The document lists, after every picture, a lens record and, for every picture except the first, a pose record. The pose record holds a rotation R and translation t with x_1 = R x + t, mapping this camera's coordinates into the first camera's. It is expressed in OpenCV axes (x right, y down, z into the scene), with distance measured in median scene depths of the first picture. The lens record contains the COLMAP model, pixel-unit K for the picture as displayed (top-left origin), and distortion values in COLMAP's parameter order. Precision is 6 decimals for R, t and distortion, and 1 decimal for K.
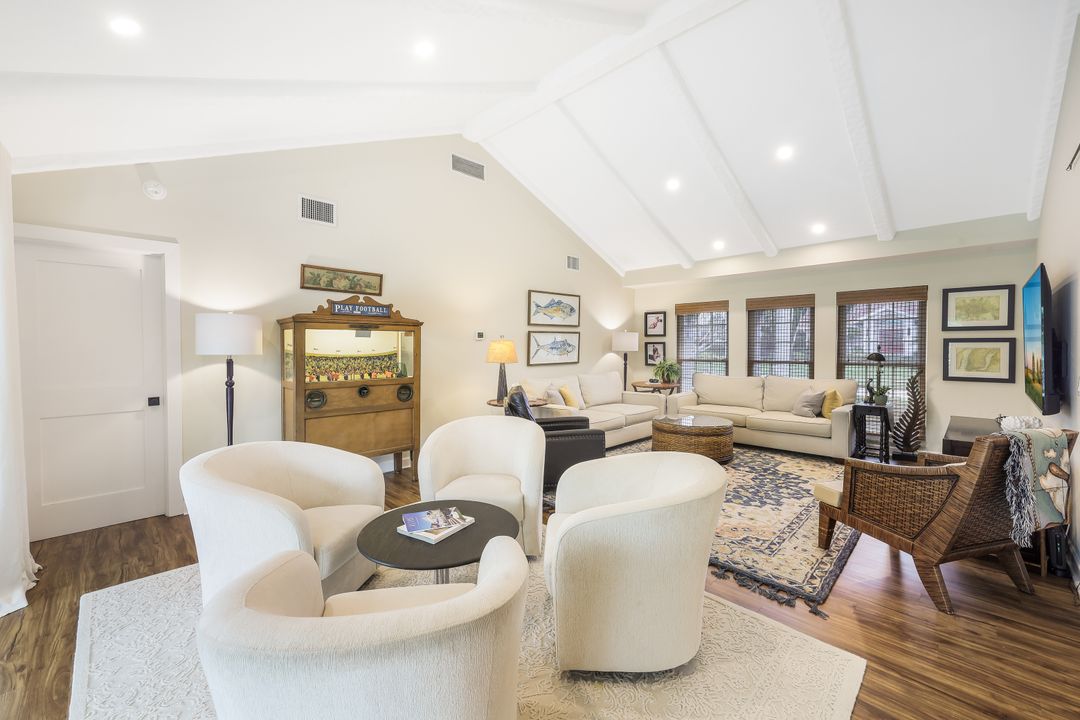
lens RADIAL K [[440.2, 0, 535.5], [0, 440.2, 352.4], [0, 0, 1]] dist [0.006849, -0.000082]
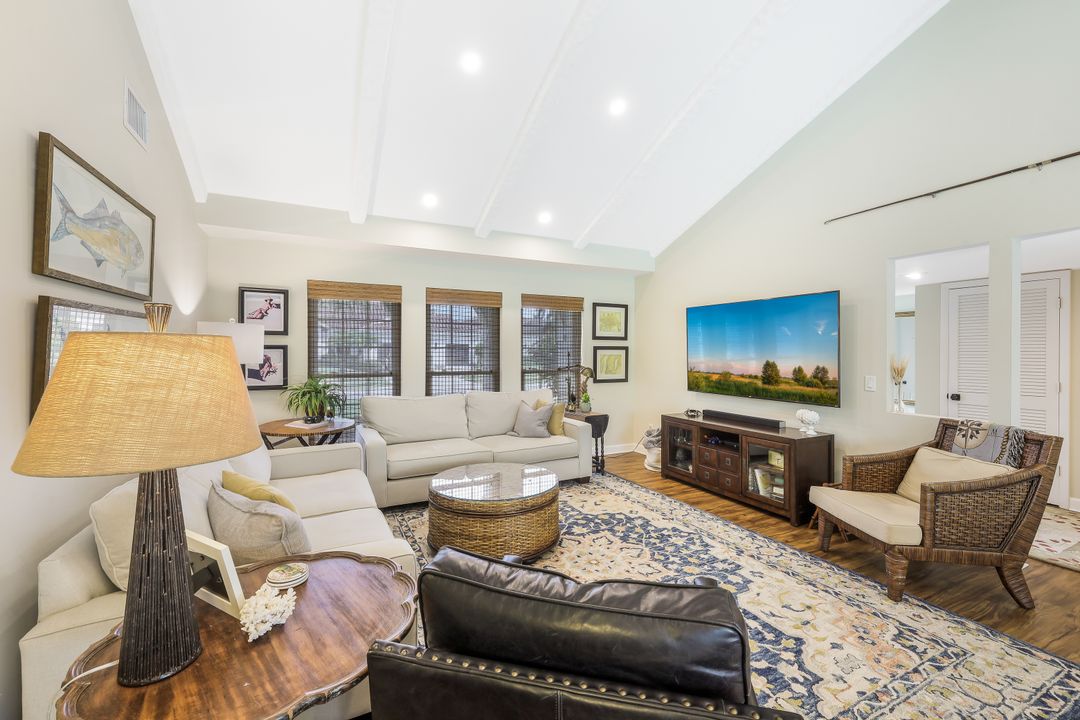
lens RADIAL K [[440.2, 0, 535.5], [0, 440.2, 352.4], [0, 0, 1]] dist [0.006849, -0.000082]
pose [[0.305740, -0.004925, 0.952102, -0.217608], [0.009572, 0.999952, 0.002099, -0.020916], [-0.952067, 0.008472, 0.305773, 0.860111]]
